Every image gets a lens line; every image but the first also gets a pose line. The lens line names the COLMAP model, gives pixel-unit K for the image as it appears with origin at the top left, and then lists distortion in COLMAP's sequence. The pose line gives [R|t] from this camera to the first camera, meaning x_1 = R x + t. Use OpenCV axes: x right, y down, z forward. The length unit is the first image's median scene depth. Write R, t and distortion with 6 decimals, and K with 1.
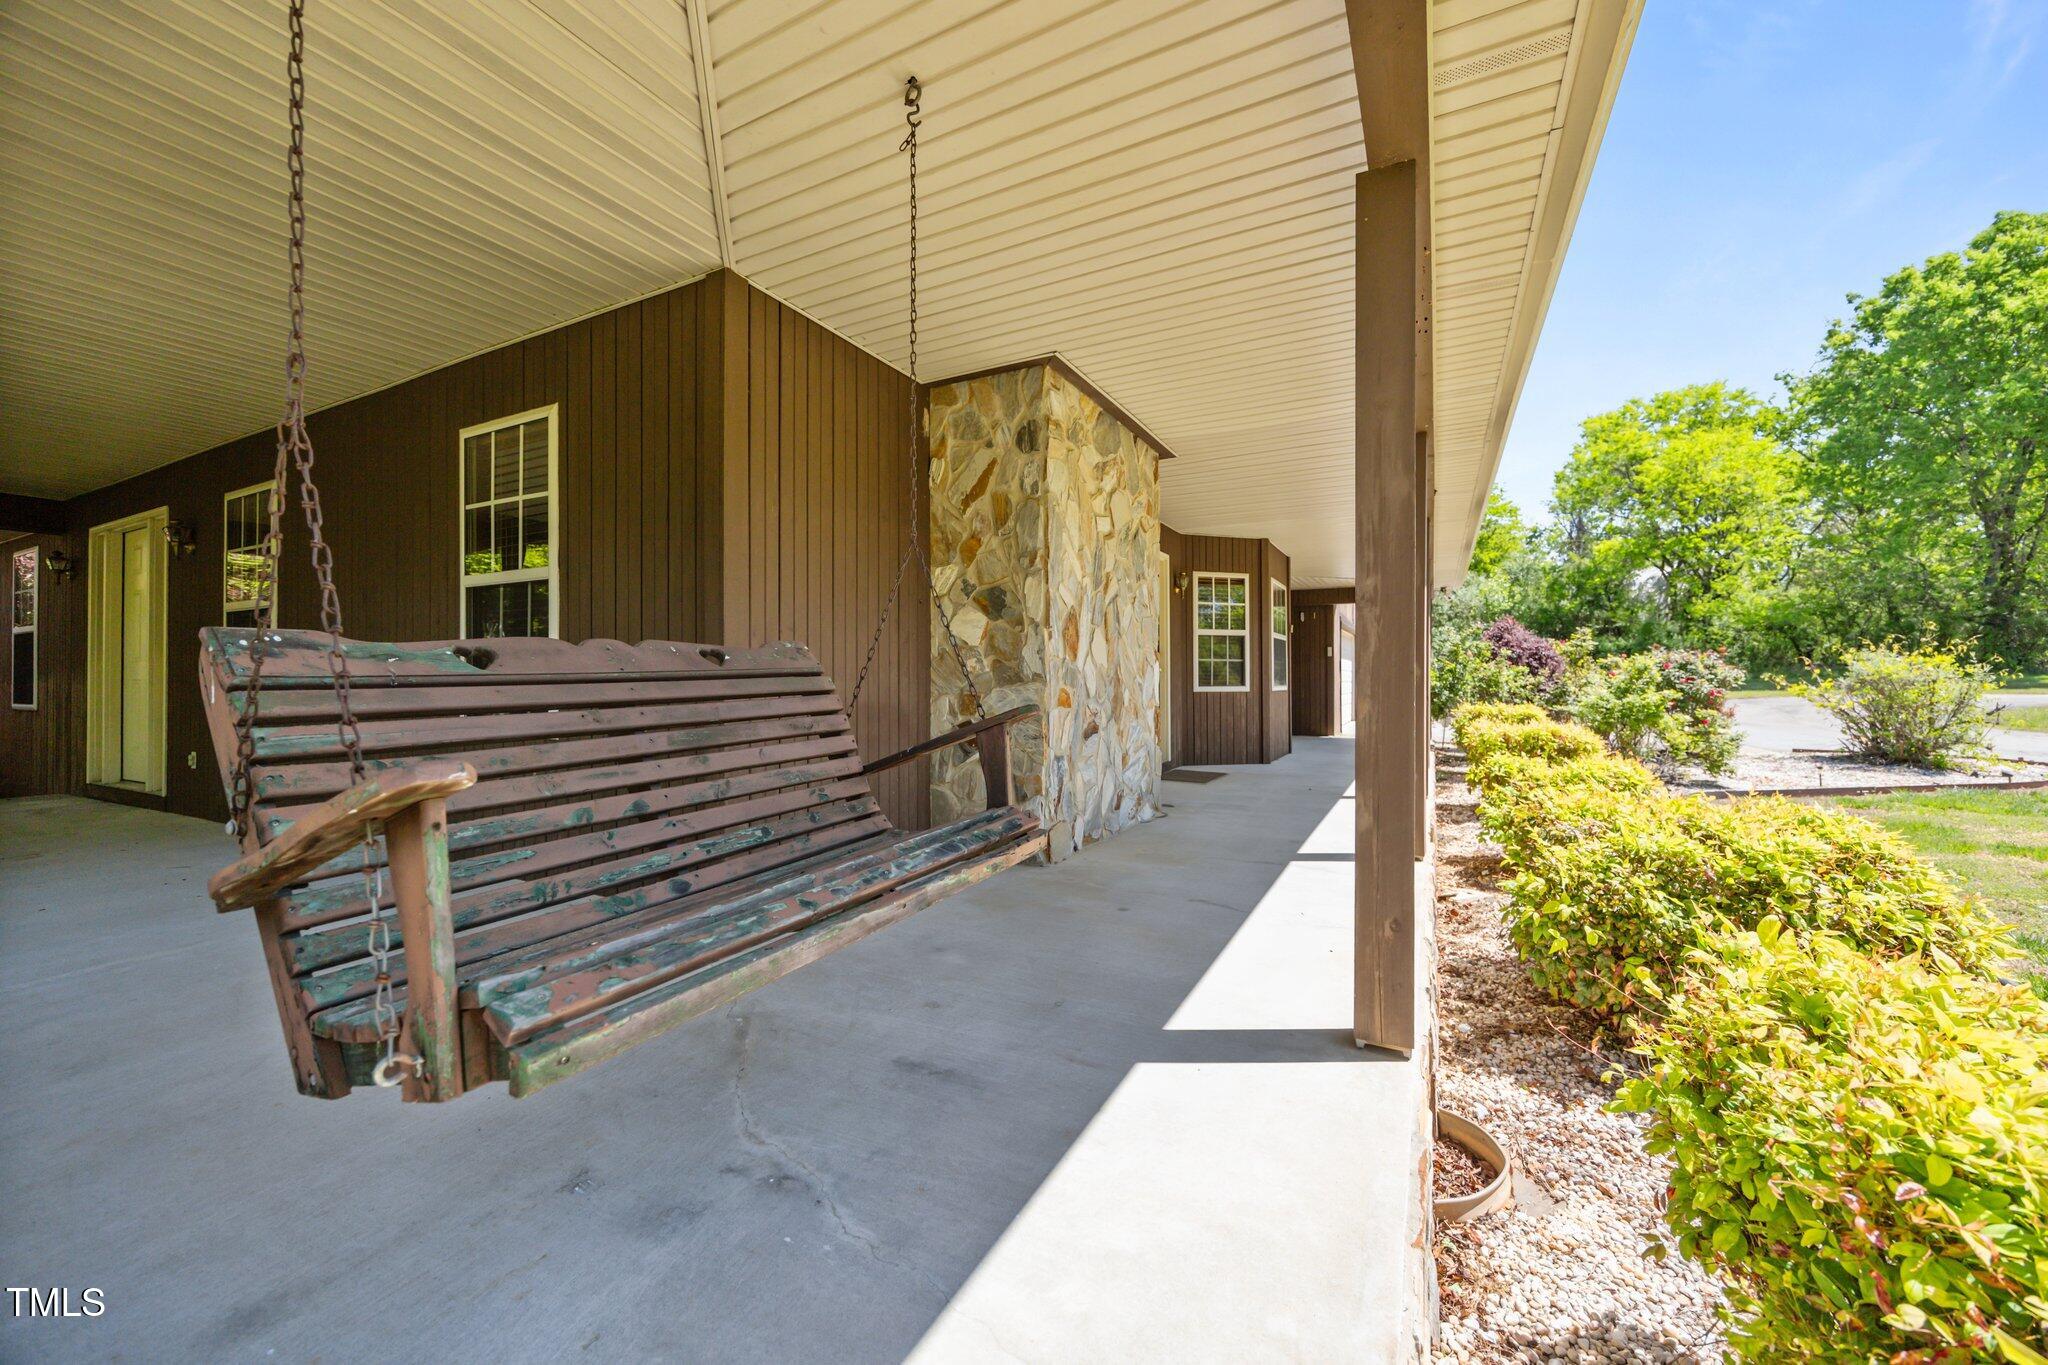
lens RADIAL K [[778.2, 0, 1031.4], [0, 778.2, 672.4], [0, 0, 1]] dist [-0.007083, 0.000270]
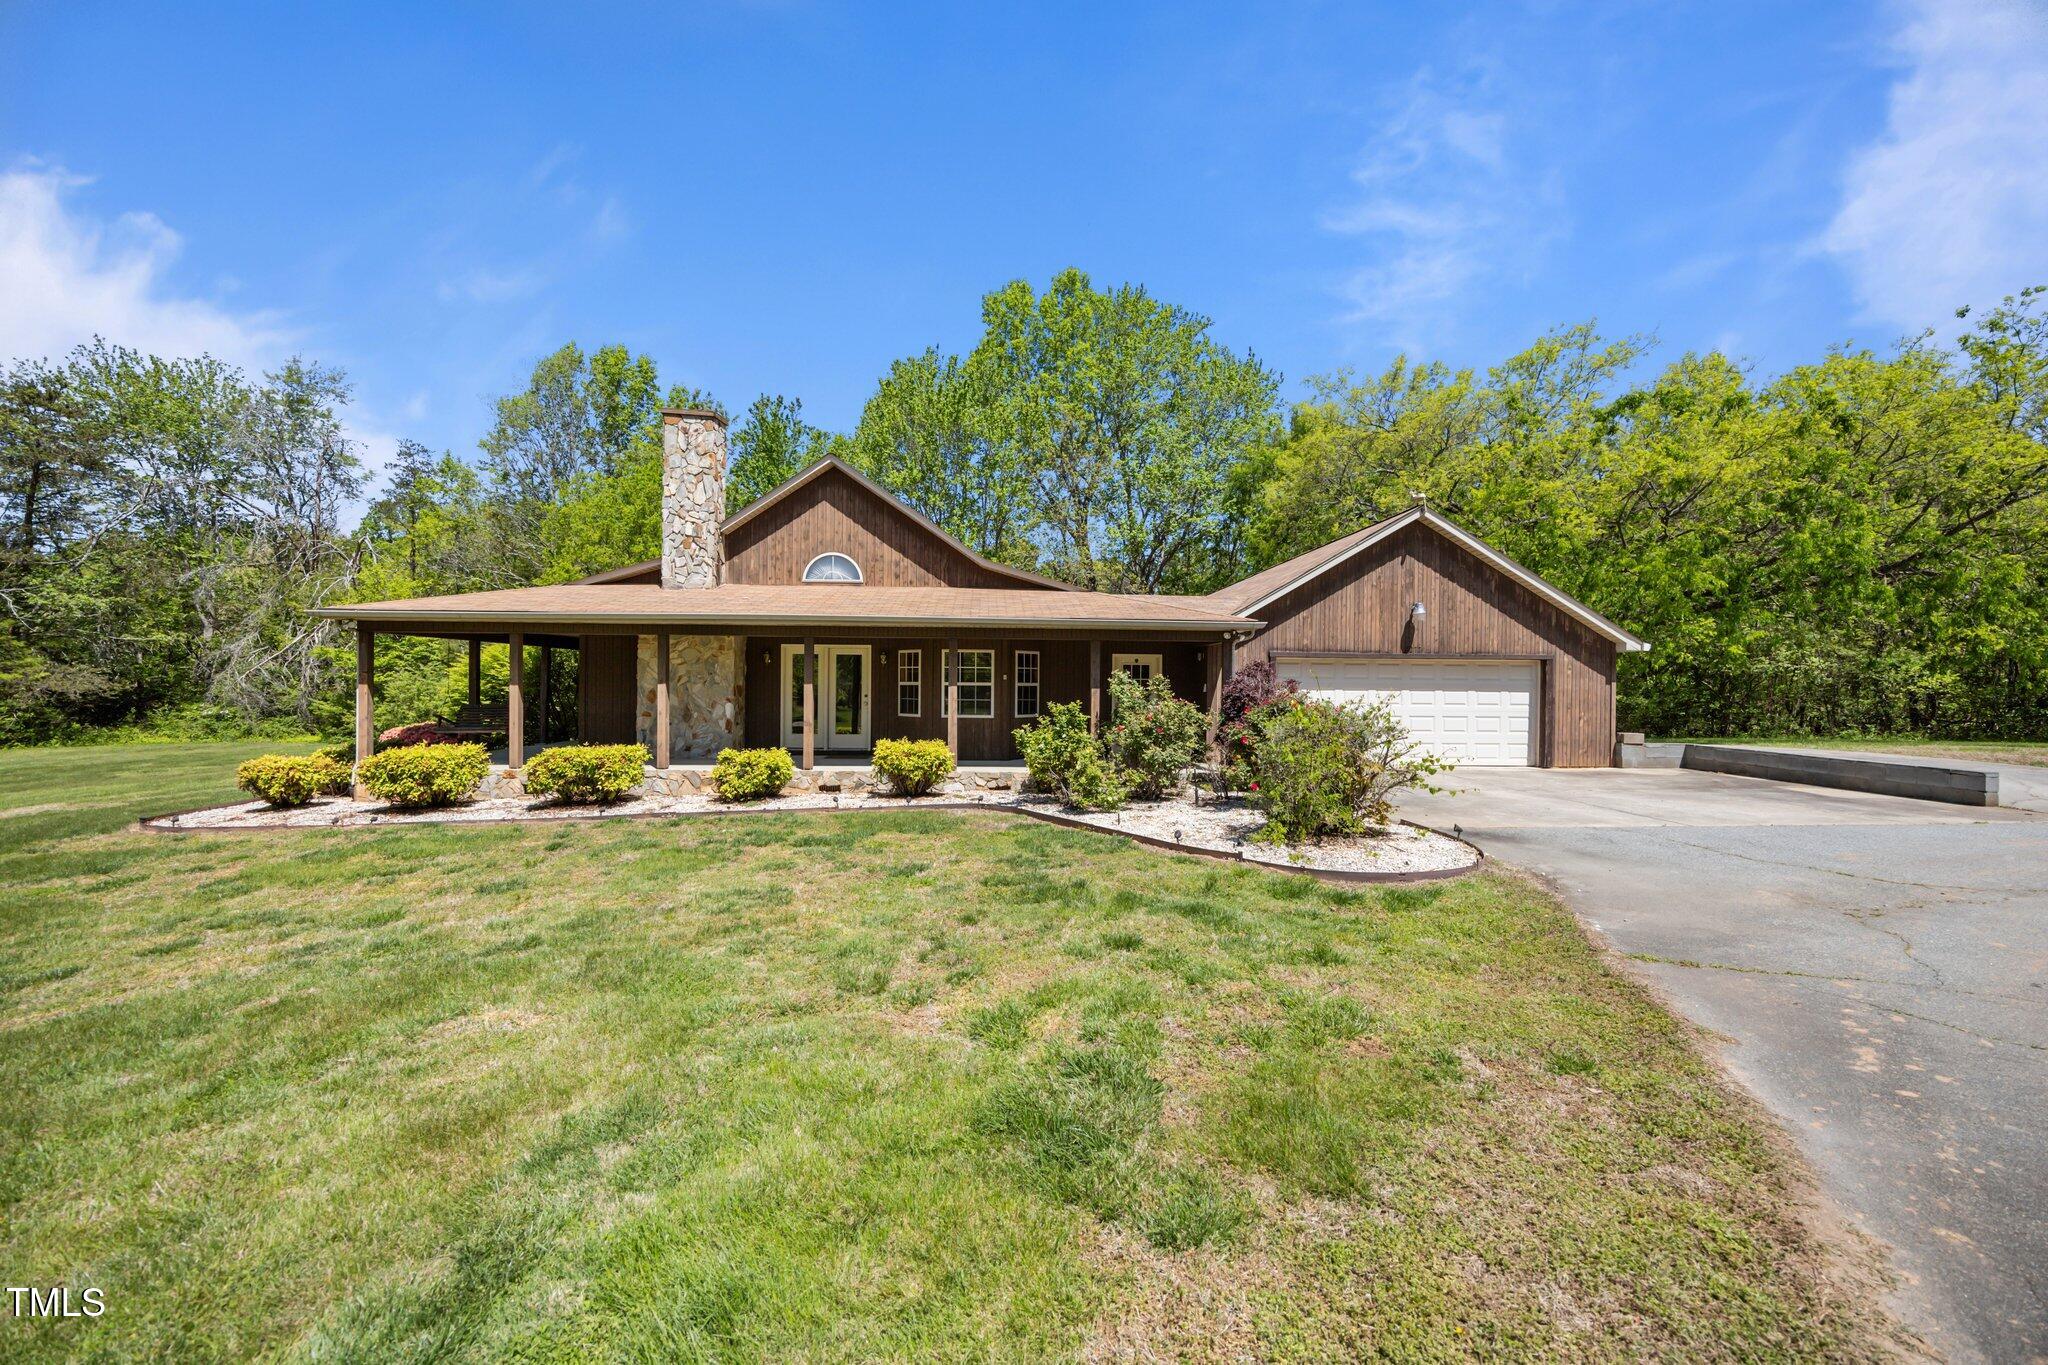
lens RADIAL K [[778.2, 0, 1021.3], [0, 778.2, 688.9], [0, 0, 1]] dist [-0.007083, 0.000270]
pose [[0.504440, 0.008015, -0.863409, 1.890975], [-0.002401, 0.999966, 0.007879, -0.054610], [0.863443, -0.001901, 0.504442, 0.319944]]
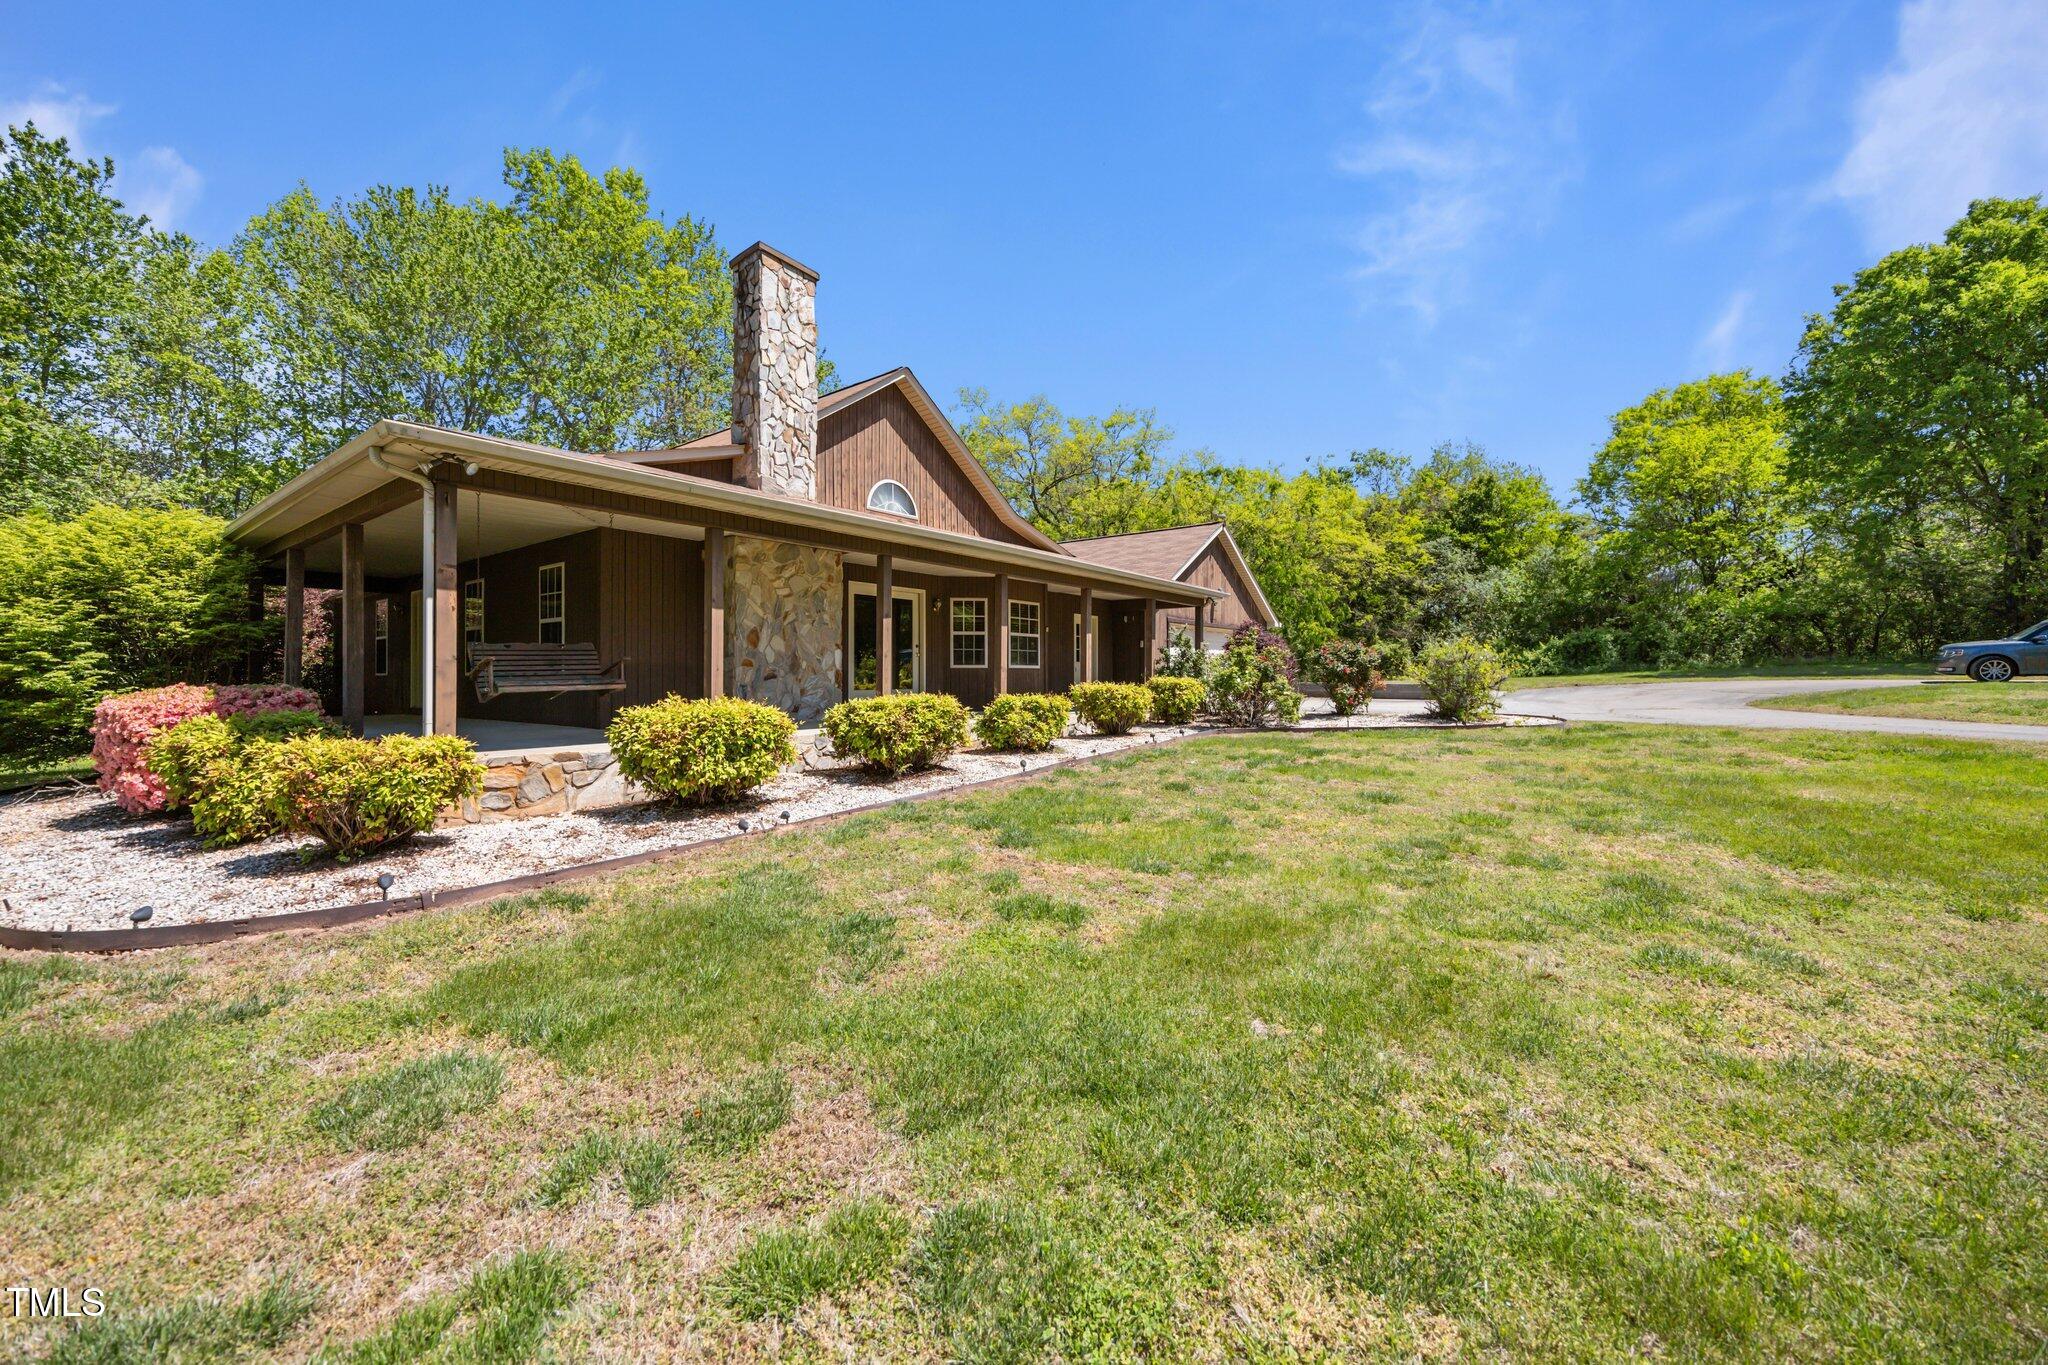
lens RADIAL K [[778.2, 0, 1025.9], [0, 778.2, 668.3], [0, 0, 1]] dist [-0.007083, 0.000270]
pose [[0.985552, -0.002628, -0.169355, 0.648070], [0.002883, 0.999995, 0.001259, 0.023133], [0.169351, -0.001729, 0.985554, -0.644319]]
